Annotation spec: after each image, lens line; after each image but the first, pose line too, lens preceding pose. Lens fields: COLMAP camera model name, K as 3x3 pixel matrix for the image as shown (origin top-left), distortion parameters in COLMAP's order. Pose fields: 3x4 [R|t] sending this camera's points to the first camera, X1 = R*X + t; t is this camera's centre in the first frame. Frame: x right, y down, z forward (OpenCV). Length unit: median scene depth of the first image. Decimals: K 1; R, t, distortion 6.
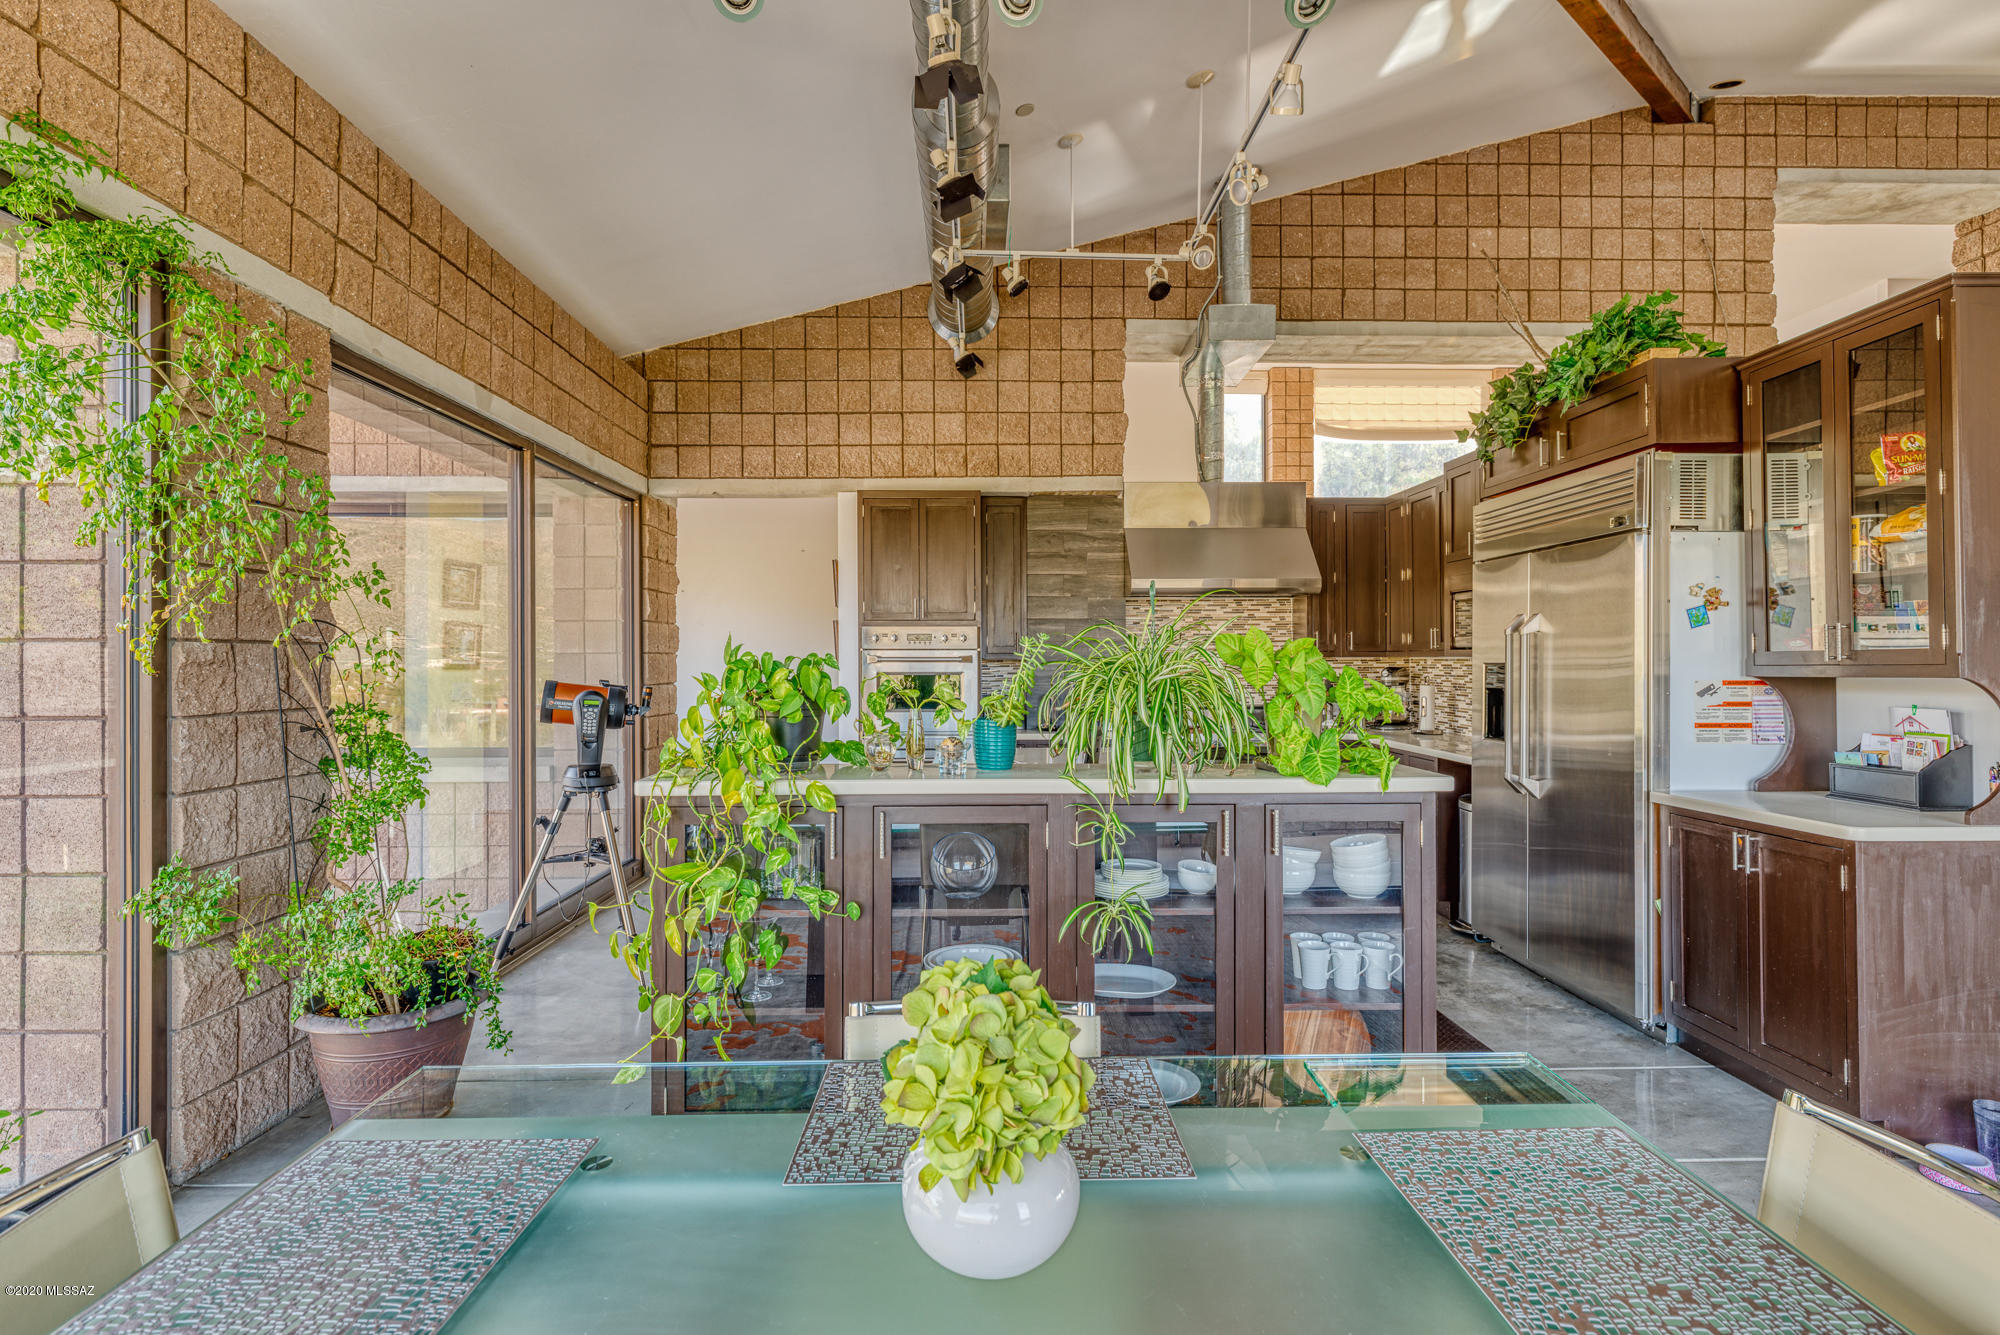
lens RADIAL K [[976.4, 0, 999.7], [0, 976.4, 665.3], [0, 0, 1]] dist [0.001546, -0.000027]
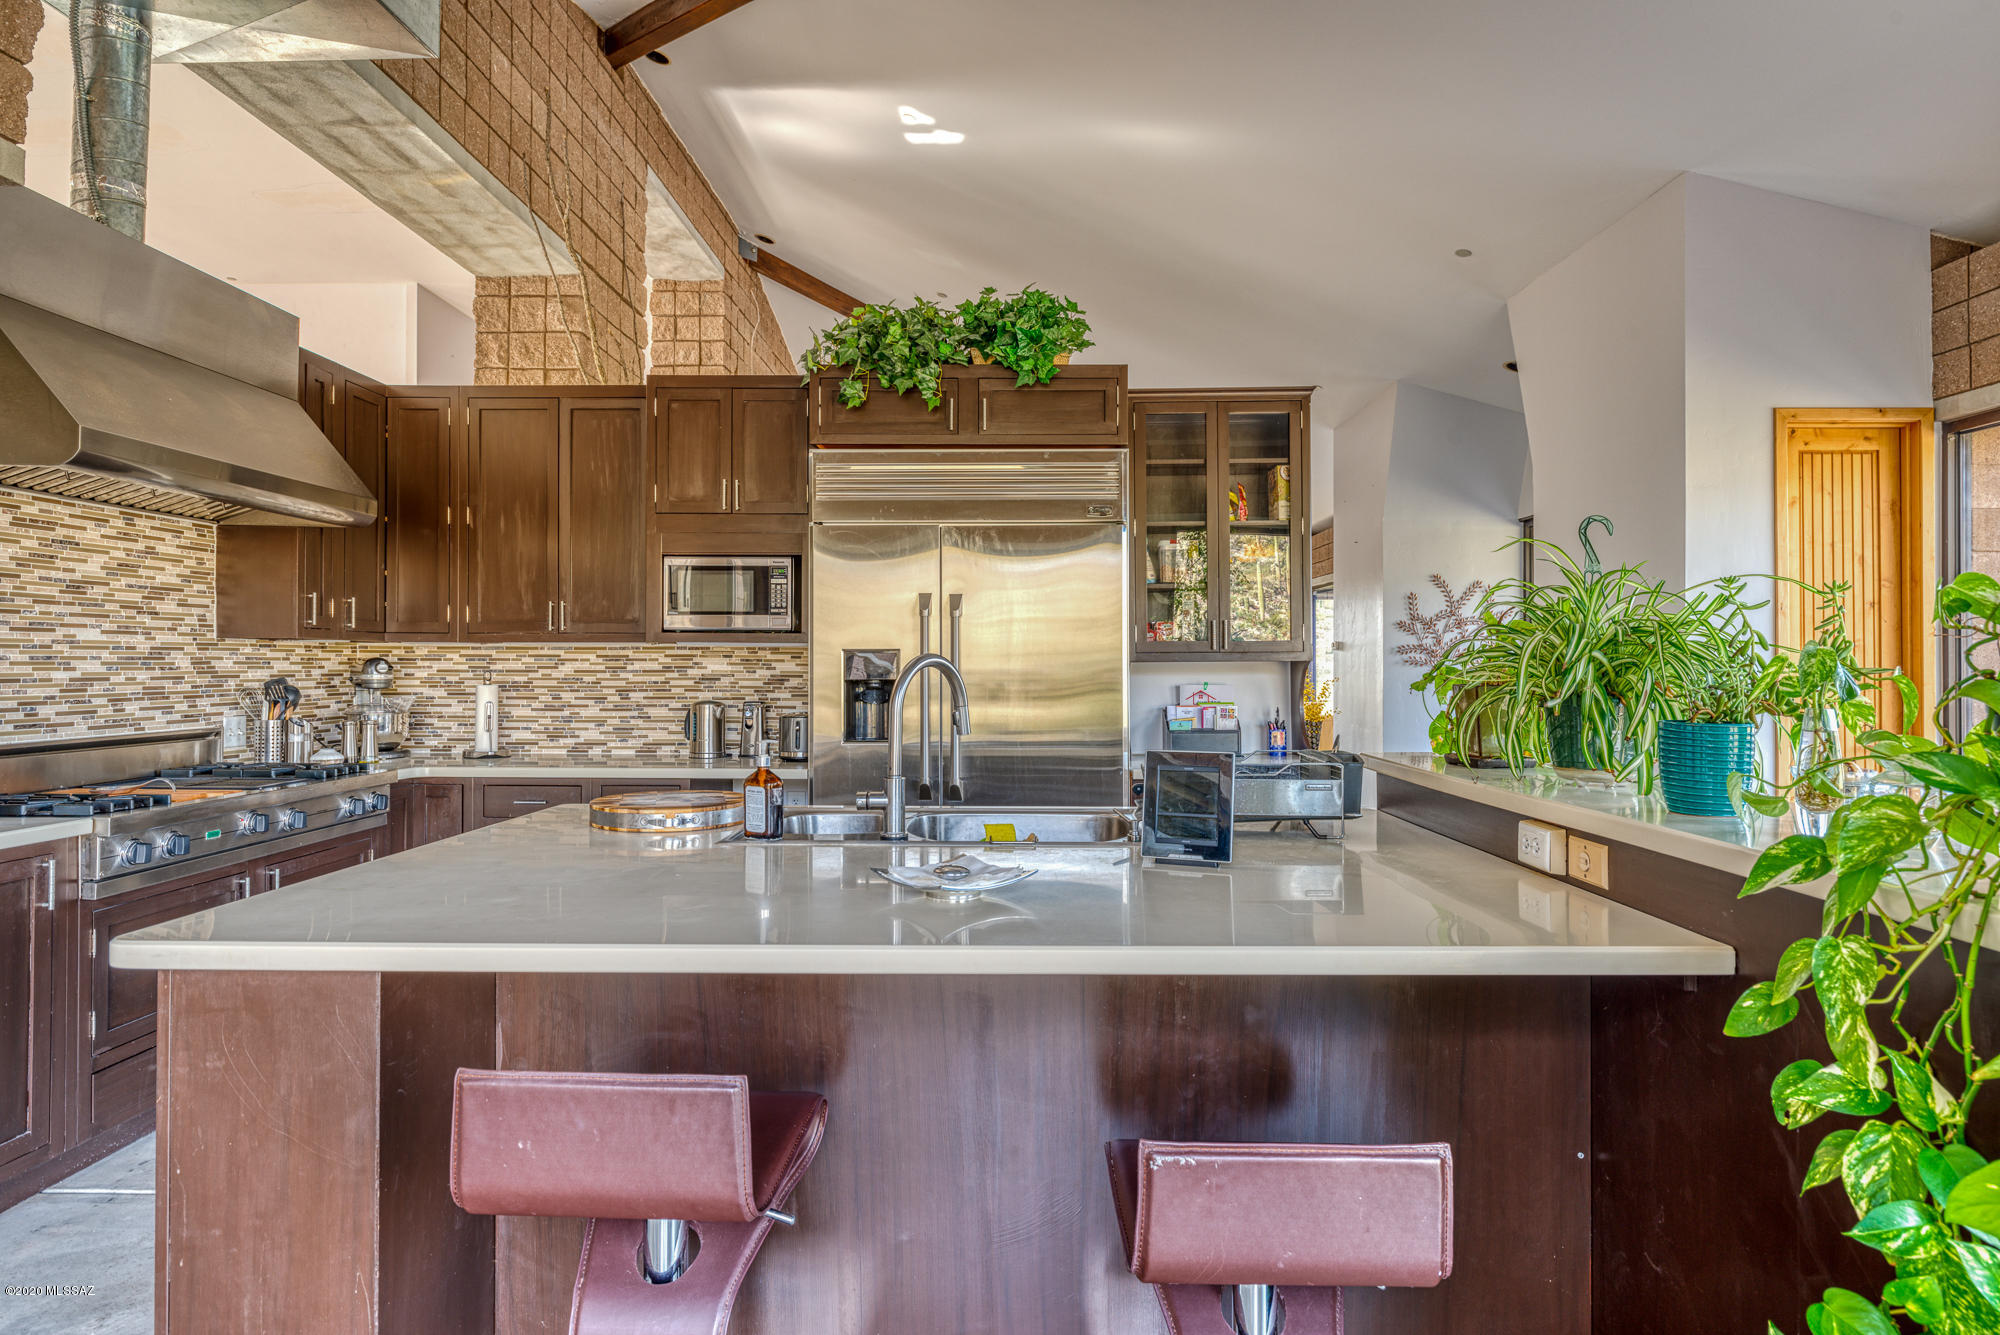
lens RADIAL K [[1046.4, 0, 998.6], [0, 1046.4, 665.5], [0, 0, 1]] dist [0.002813, 0.001695]
pose [[0.038730, 0.002617, 0.999246, -0.269422], [0.001816, 0.999995, -0.002690, 0.009749], [-0.999248, 0.001919, 0.038725, 0.606933]]
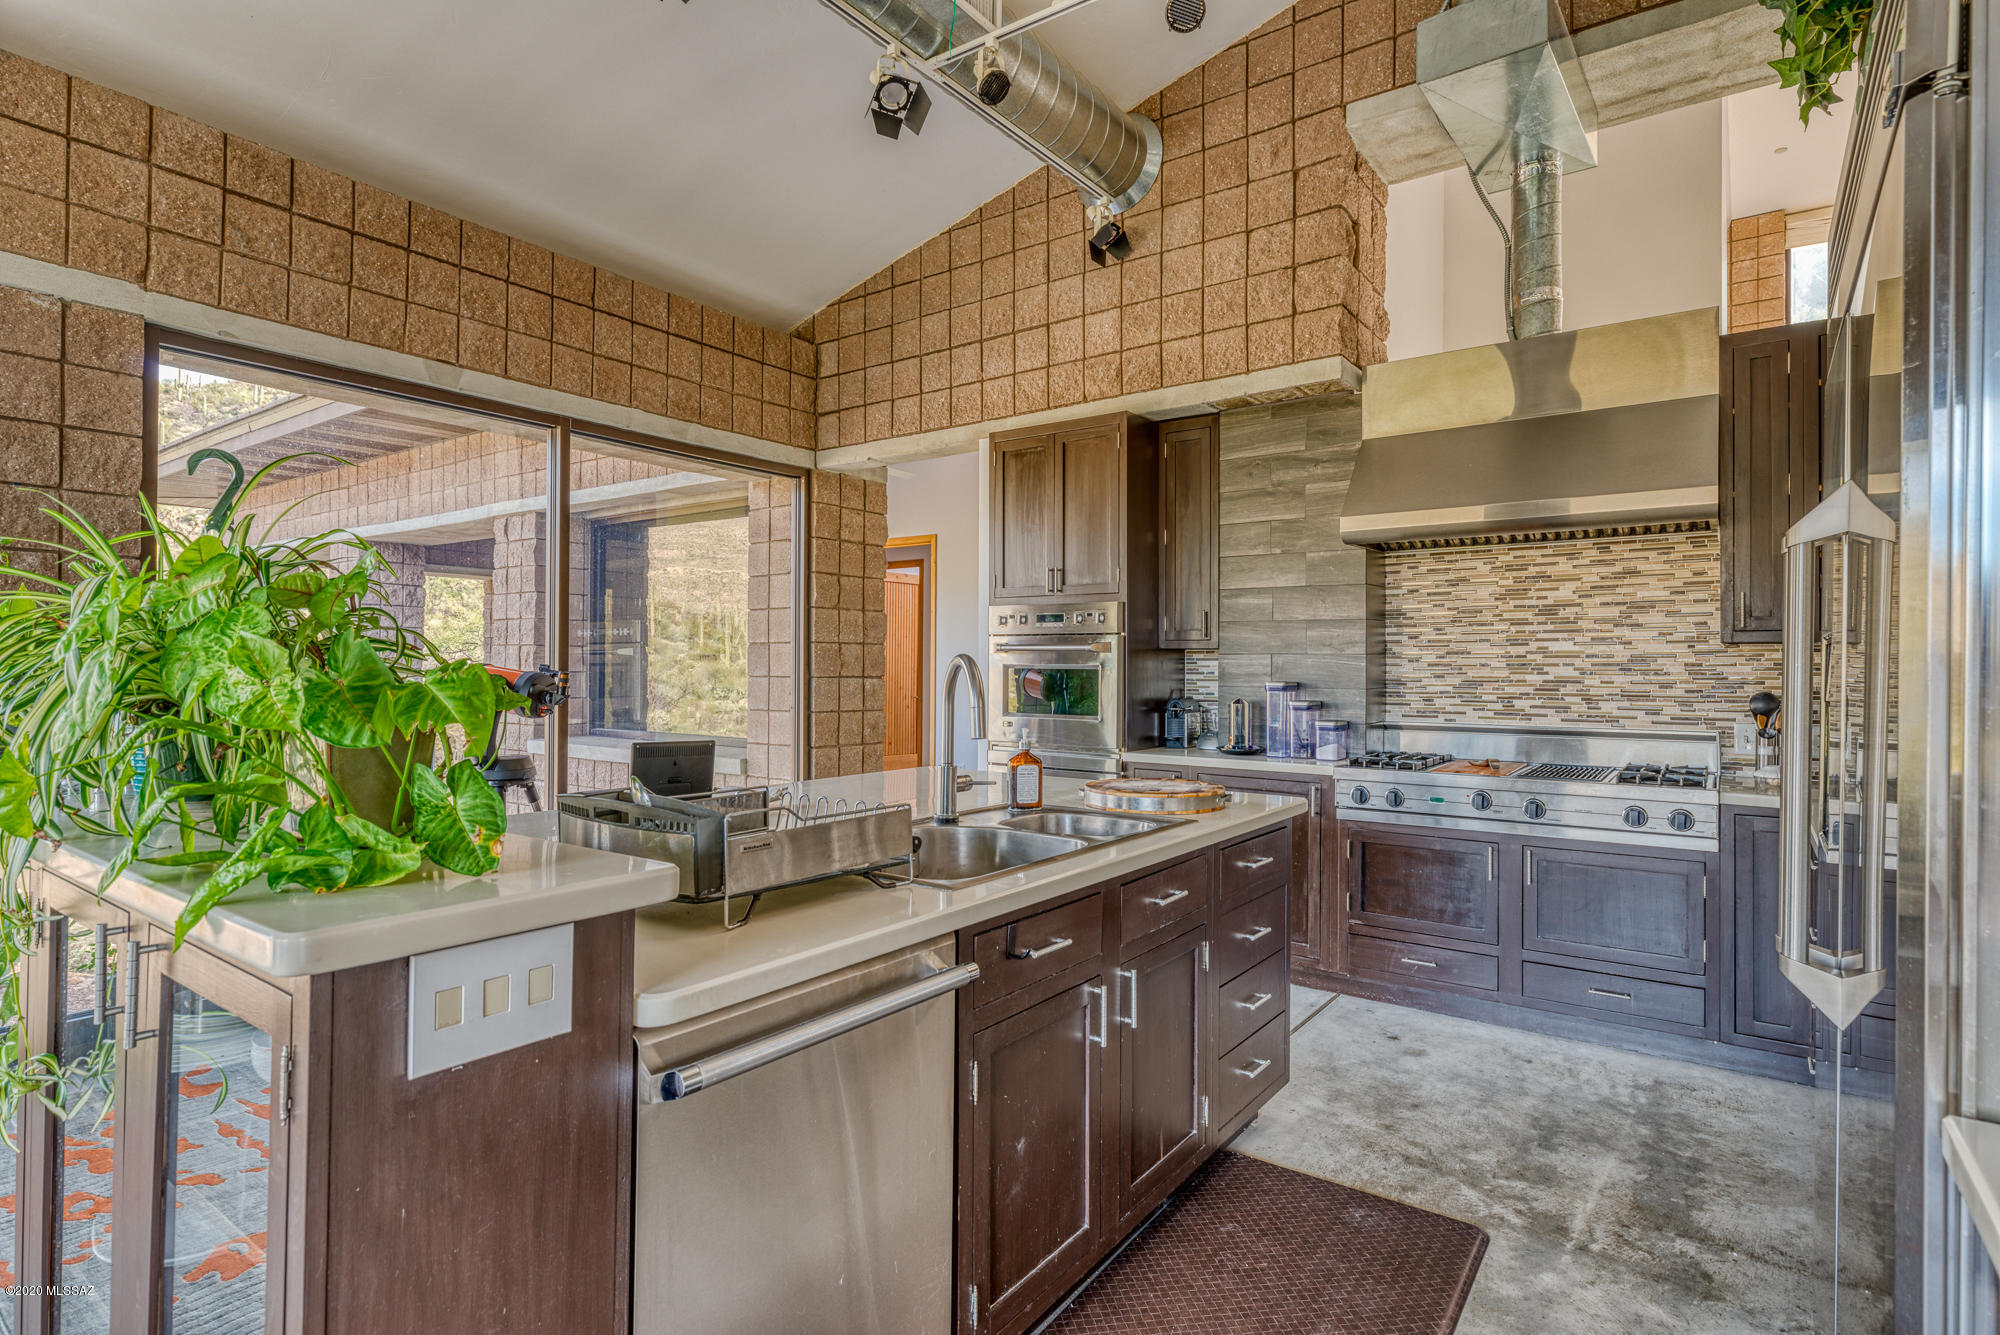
lens RADIAL K [[1010.3, 0, 999.7], [0, 1010.3, 662.5], [0, 0, 1]] dist [0.001453, 0.000570]
pose [[0.794482, 0.004746, -0.607269, 0.350096], [-0.012490, 0.999886, -0.008525, 0.012280], [0.607159, 0.014358, 0.794450, 0.353929]]
